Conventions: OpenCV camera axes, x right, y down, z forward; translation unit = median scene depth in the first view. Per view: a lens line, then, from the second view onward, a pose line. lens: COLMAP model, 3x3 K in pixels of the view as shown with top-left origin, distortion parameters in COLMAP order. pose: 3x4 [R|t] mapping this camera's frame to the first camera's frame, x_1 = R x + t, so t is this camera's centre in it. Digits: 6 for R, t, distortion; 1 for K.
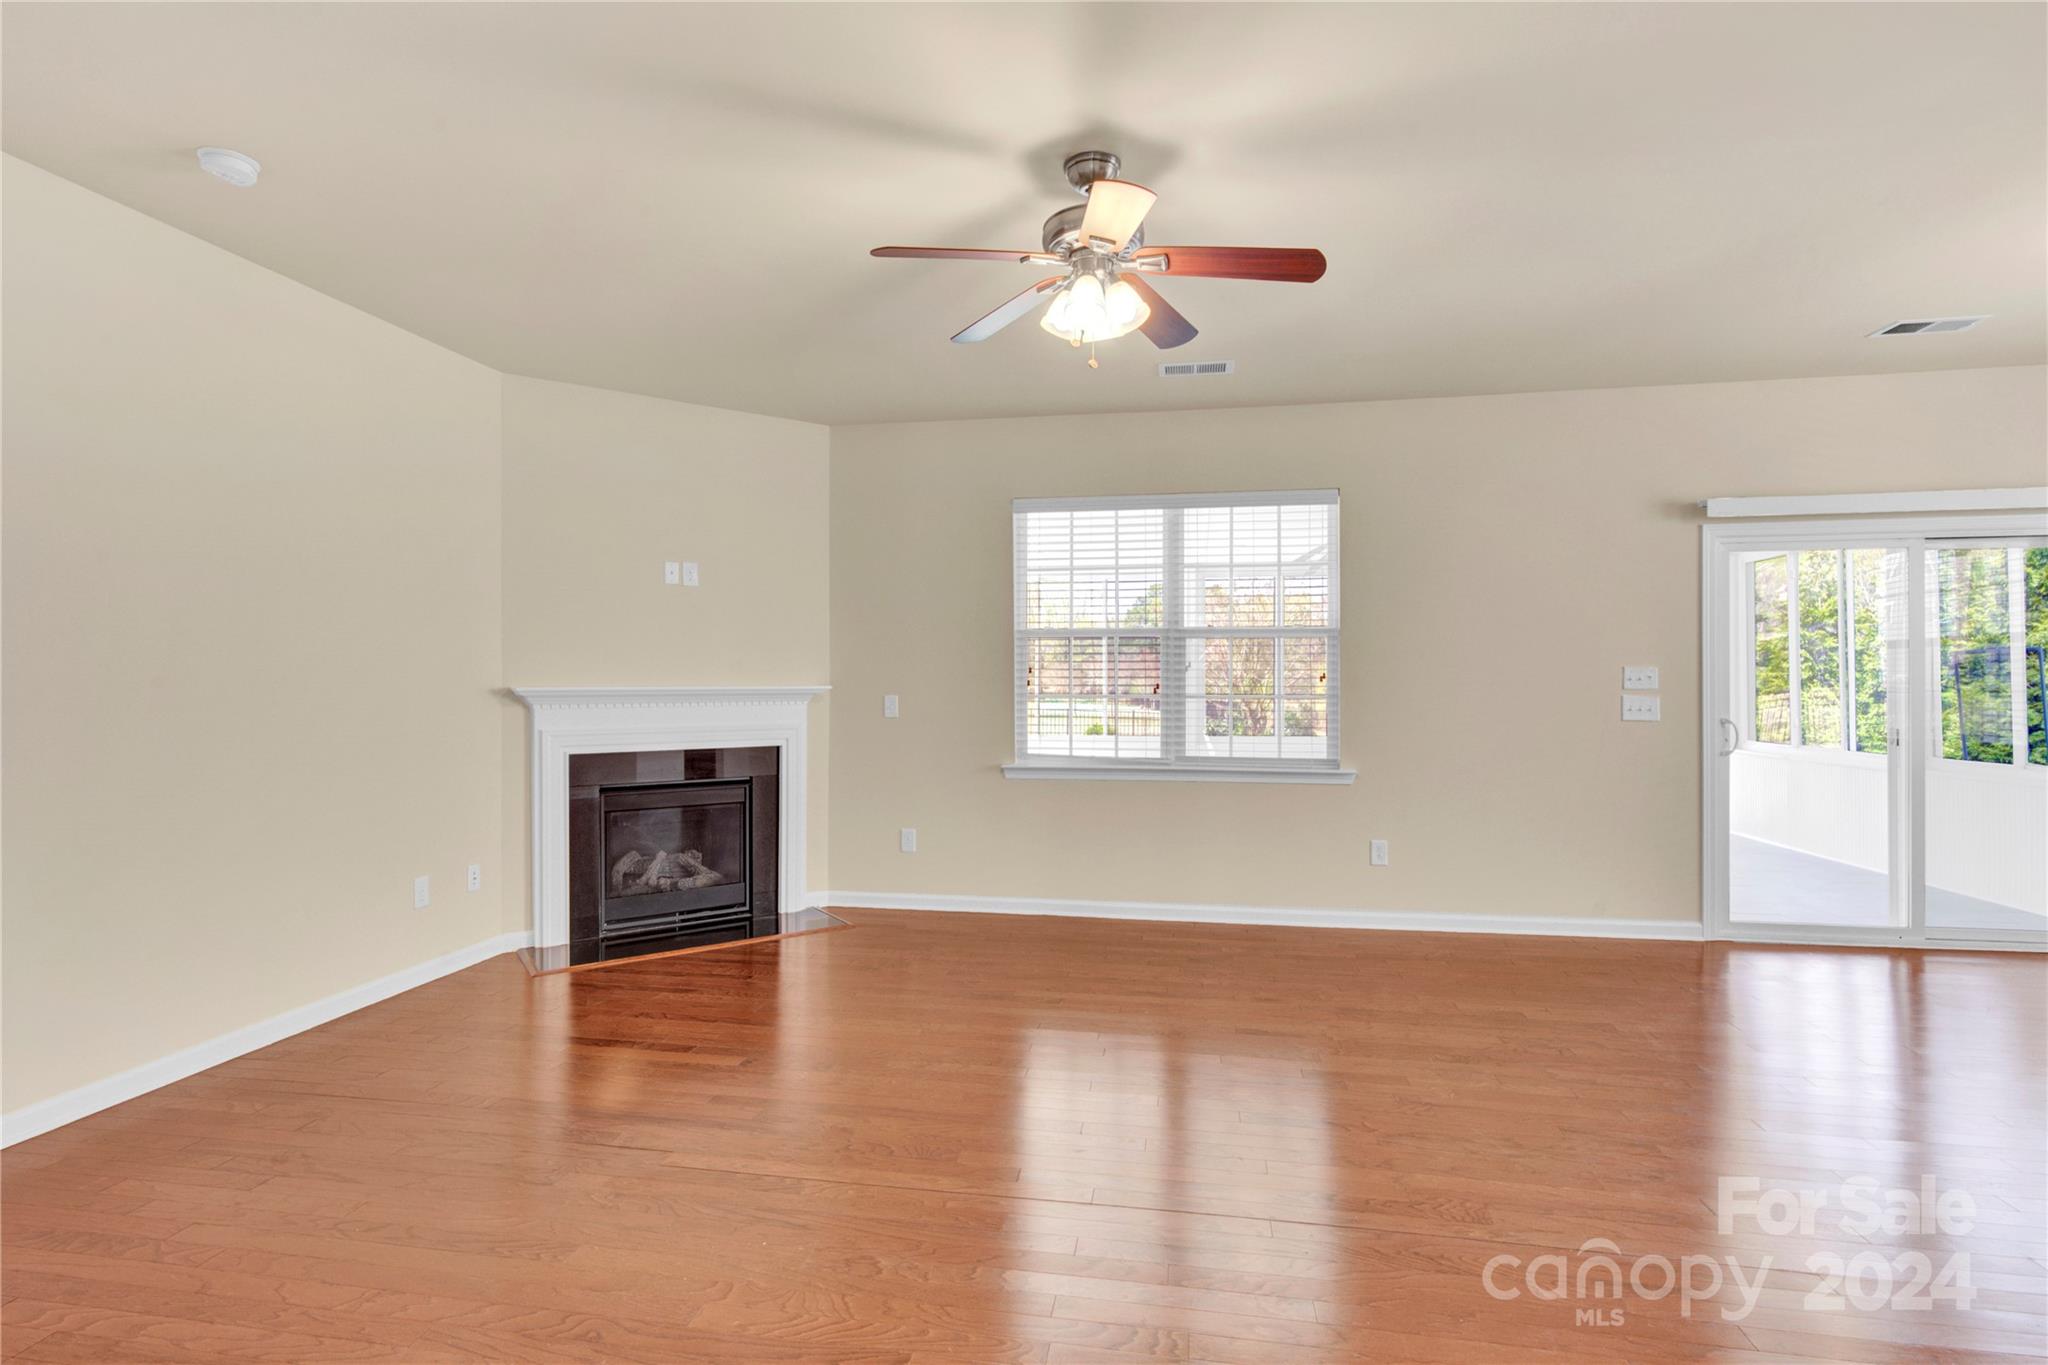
lens RADIAL K [[997.4, 0, 1024.0], [0, 997.4, 682.5], [0, 0, 1]] dist [-0.002346, -0.000090]
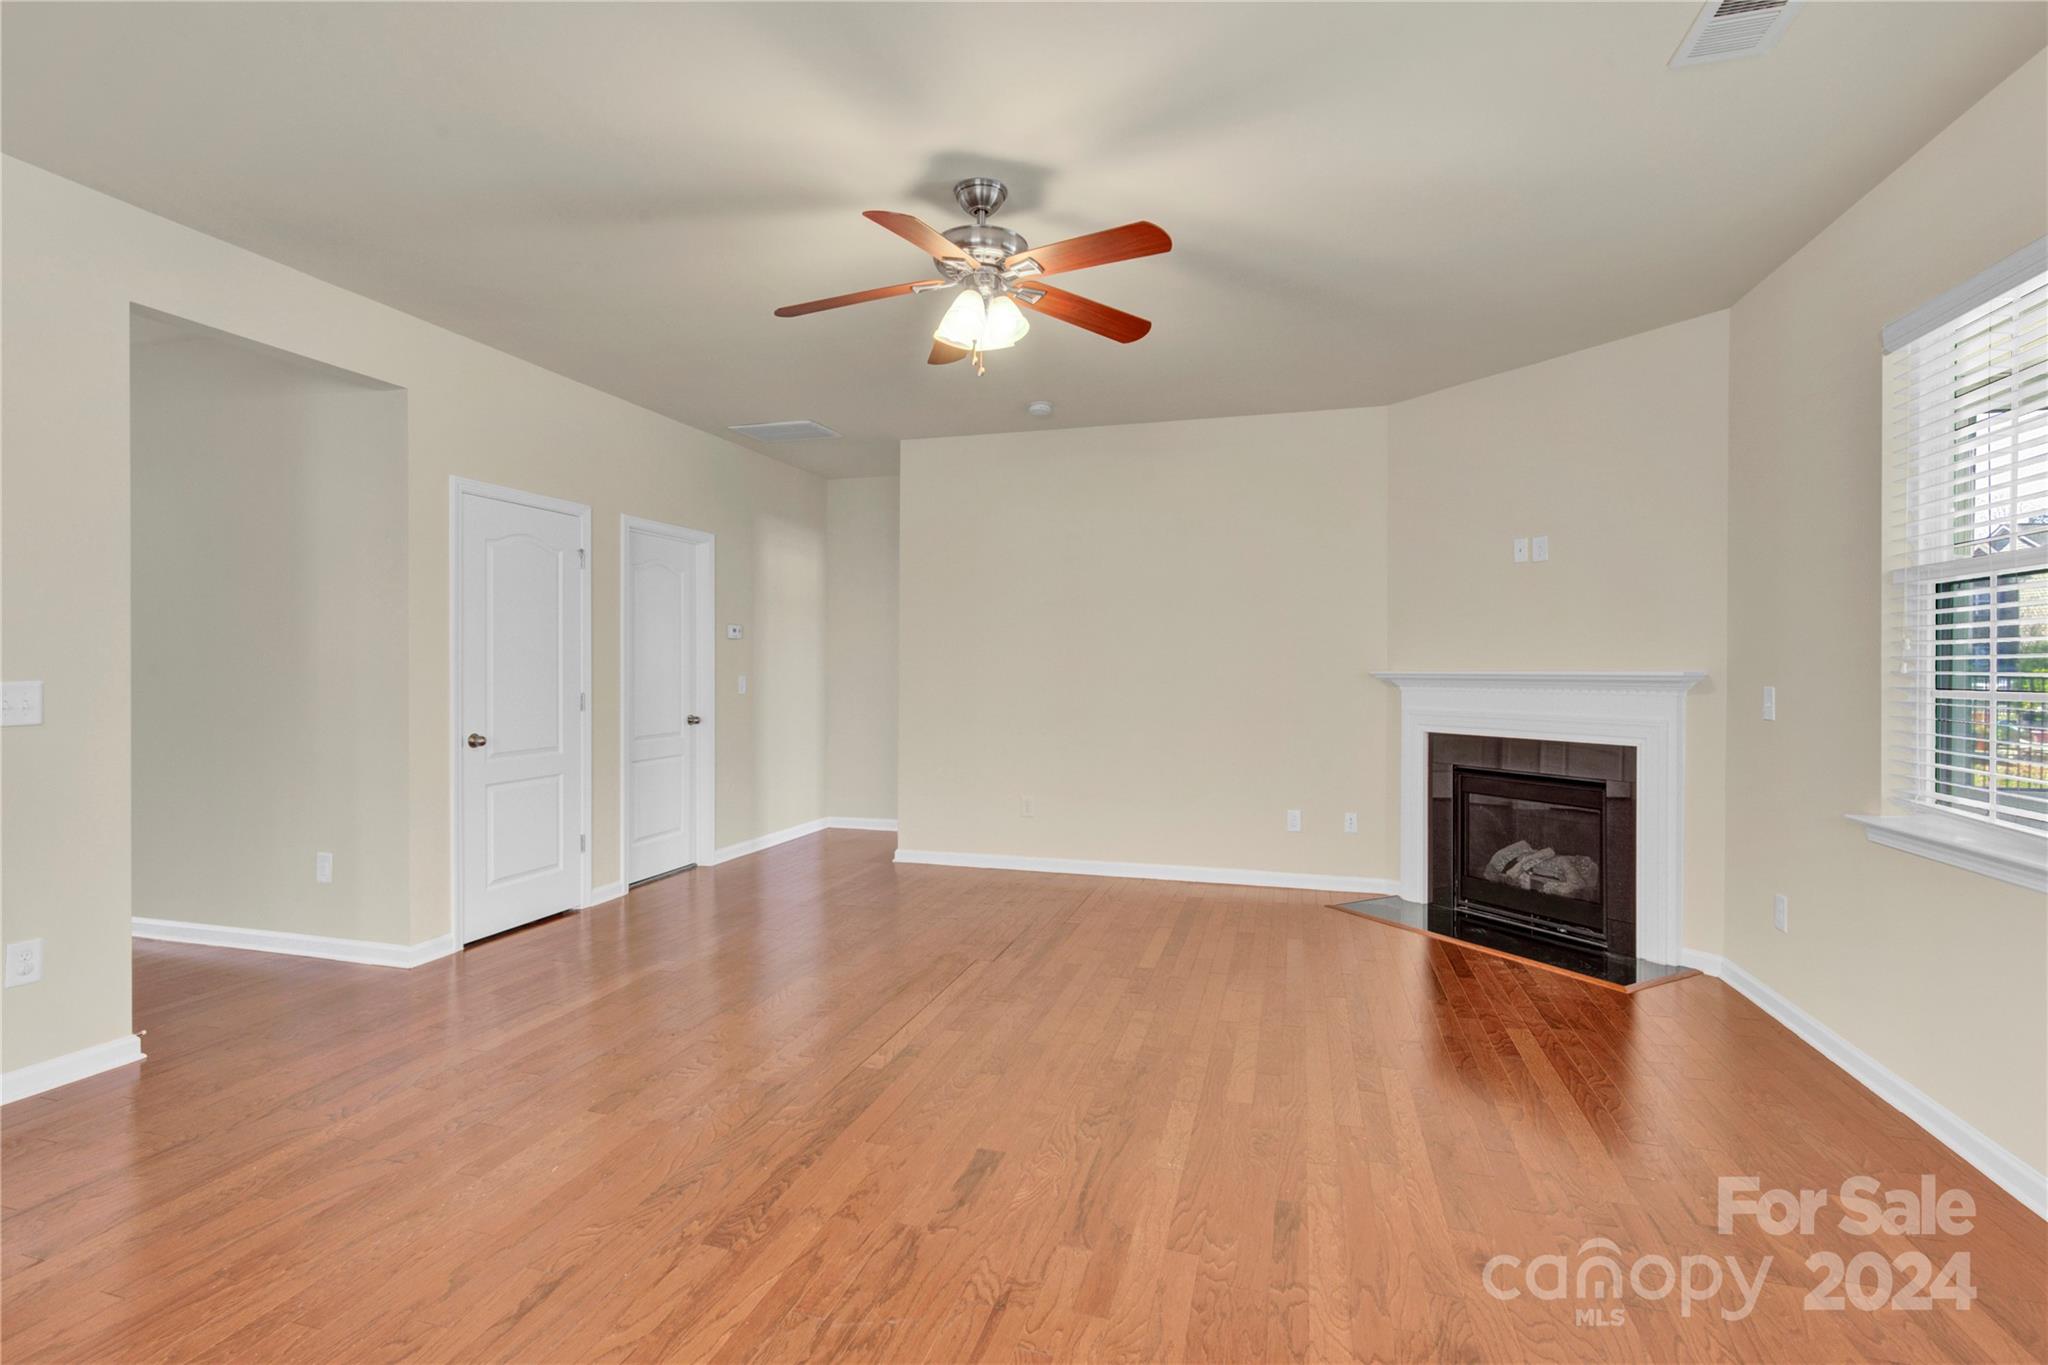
lens RADIAL K [[965.6, 0, 1025.3], [0, 965.6, 671.2], [0, 0, 1]] dist [-0.000745, -0.000025]
pose [[-0.098418, 0.005751, -0.995129, 0.600864], [-0.005118, 0.999967, 0.006285, 0.000906], [0.995132, 0.005712, -0.098386, 0.624337]]
